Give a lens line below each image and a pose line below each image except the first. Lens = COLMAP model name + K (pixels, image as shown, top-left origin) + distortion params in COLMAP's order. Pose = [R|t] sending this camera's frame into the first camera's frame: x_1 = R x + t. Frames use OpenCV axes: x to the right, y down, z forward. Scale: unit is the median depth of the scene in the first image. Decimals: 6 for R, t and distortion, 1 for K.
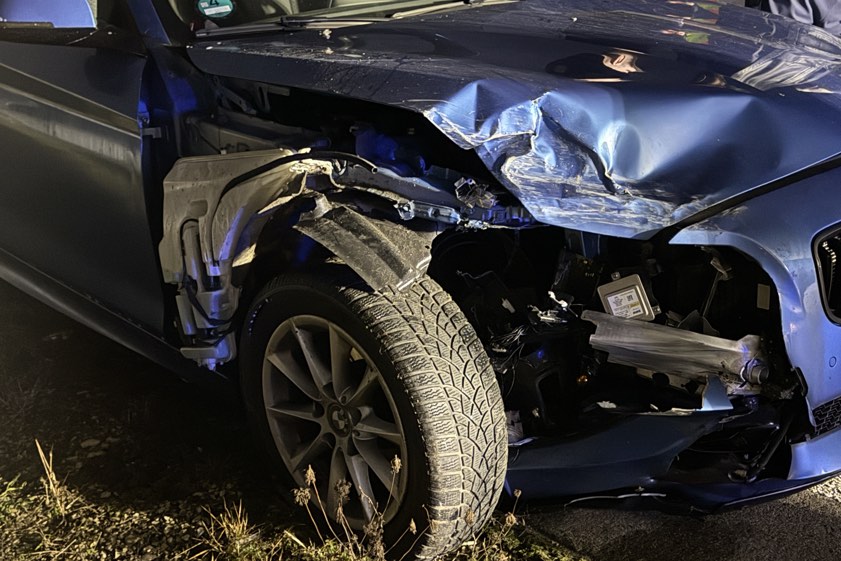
lens RADIAL K [[1002.5, 0, 420.2], [0, 1002.5, 279.9], [0, 0, 1]] dist [0.067589, 0.000000]
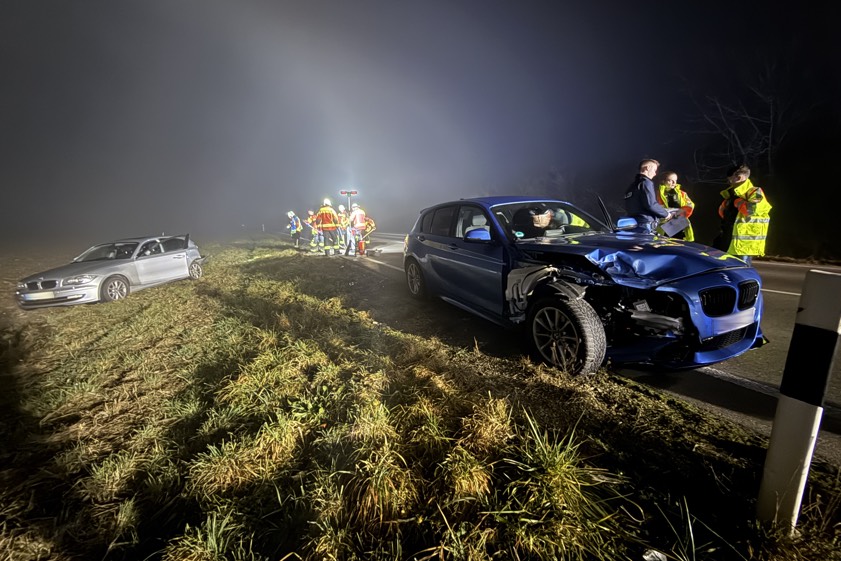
lens RADIAL K [[351.6, 0, 421.4], [0, 351.6, 282.5], [0, 0, 1]] dist [-0.000826, 0.000053]
pose [[0.965362, 0.034906, -0.258569, -0.248328], [-0.082783, 0.980783, -0.176667, 0.229379], [0.247433, 0.191952, 0.949700, -0.450978]]
